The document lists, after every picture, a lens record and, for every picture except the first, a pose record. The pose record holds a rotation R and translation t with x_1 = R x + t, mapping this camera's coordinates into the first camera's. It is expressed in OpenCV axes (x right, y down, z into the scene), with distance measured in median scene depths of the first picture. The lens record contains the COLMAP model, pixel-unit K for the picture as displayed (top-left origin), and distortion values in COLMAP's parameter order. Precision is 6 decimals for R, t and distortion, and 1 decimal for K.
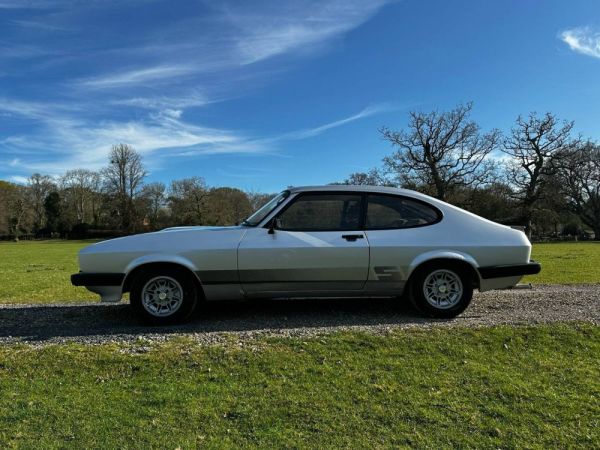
lens RADIAL K [[509.6, 0, 299.0], [0, 509.6, 222.4], [0, 0, 1]] dist [0.111403, -0.152767]
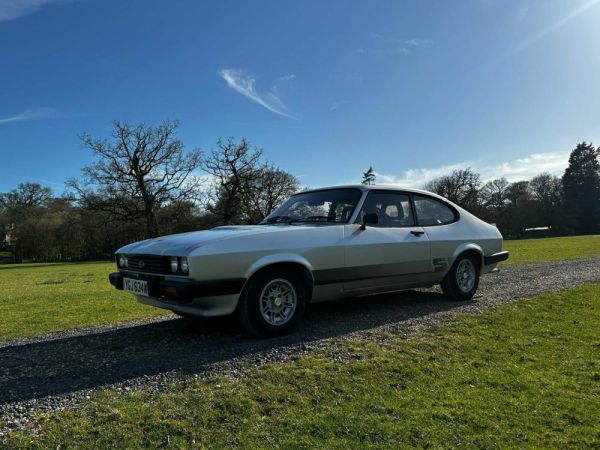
lens RADIAL K [[509.6, 0, 299.0], [0, 509.6, 222.4], [0, 0, 1]] dist [0.111403, -0.152767]
pose [[0.790848, 0.005590, 0.611987, -0.104527], [0.014612, 0.999501, -0.028013, 0.004564], [-0.611838, 0.031097, 0.790372, 0.039222]]
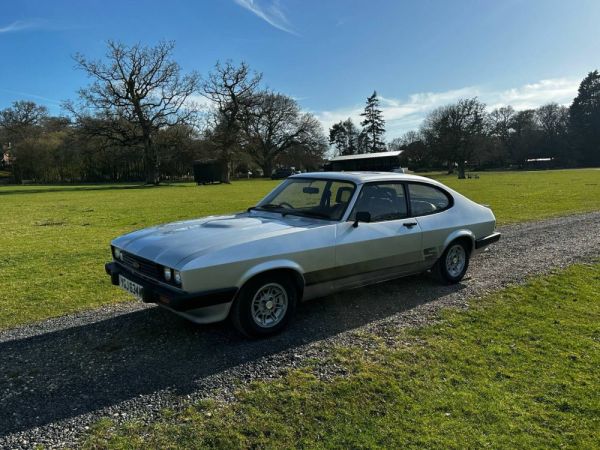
lens RADIAL K [[509.6, 0, 299.0], [0, 509.6, 222.4], [0, 0, 1]] dist [0.111403, -0.152767]
pose [[0.791820, -0.073937, 0.606263, -0.102927], [-0.005321, 0.991772, 0.127903, -0.015723], [-0.610732, -0.104502, 0.784912, 0.038002]]
